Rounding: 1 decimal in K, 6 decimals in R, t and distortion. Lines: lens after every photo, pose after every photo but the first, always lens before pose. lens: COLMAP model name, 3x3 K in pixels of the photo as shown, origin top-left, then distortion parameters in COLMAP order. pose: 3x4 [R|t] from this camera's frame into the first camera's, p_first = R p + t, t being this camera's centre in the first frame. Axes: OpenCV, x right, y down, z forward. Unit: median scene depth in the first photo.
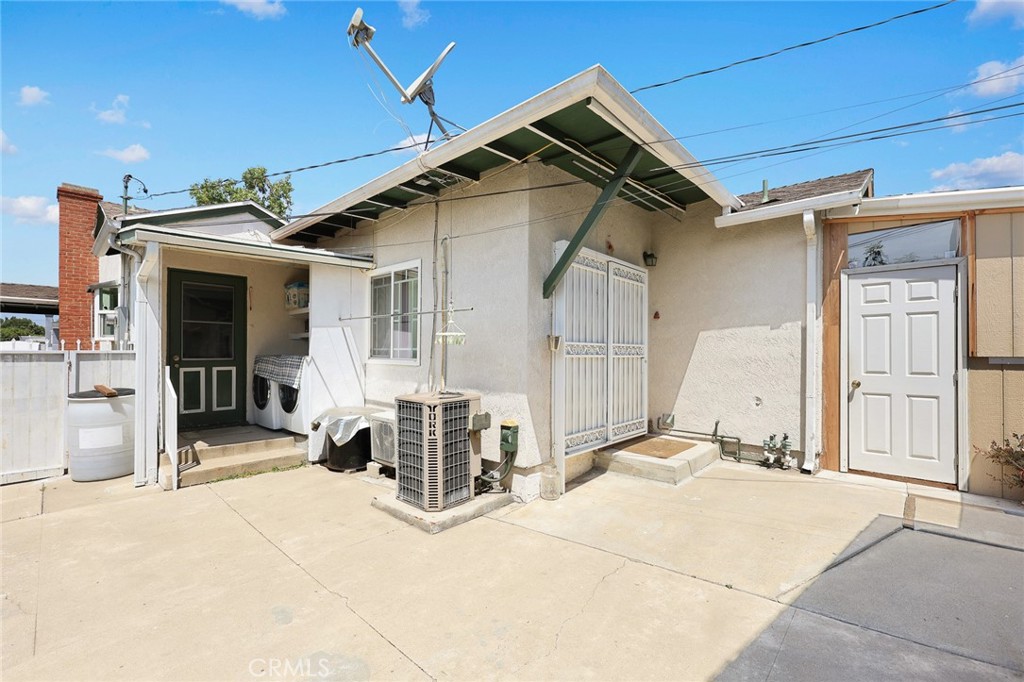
lens RADIAL K [[426.2, 0, 544.3], [0, 426.2, 354.8], [0, 0, 1]] dist [0.002209, 0.000416]
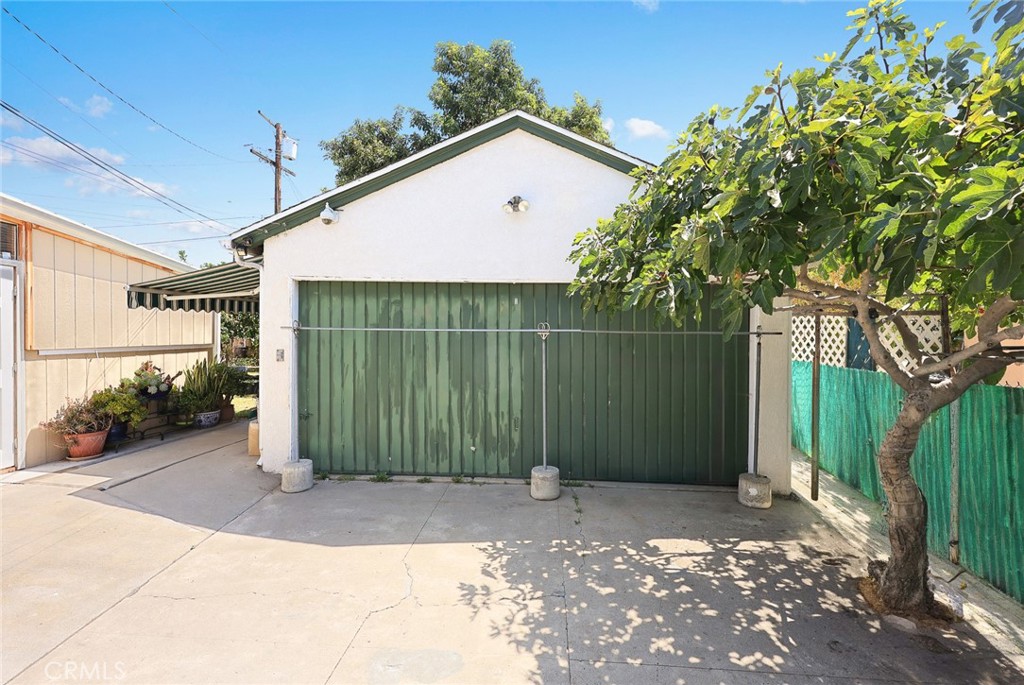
lens RADIAL K [[426.2, 0, 510.8], [0, 426.2, 334.0], [0, 0, 1]] dist [0.002209, 0.000416]
pose [[-0.586105, -0.009251, 0.810183, -0.711211], [-0.010047, 0.999941, 0.004150, -0.056934], [-0.810173, -0.005707, -0.586163, 0.636966]]
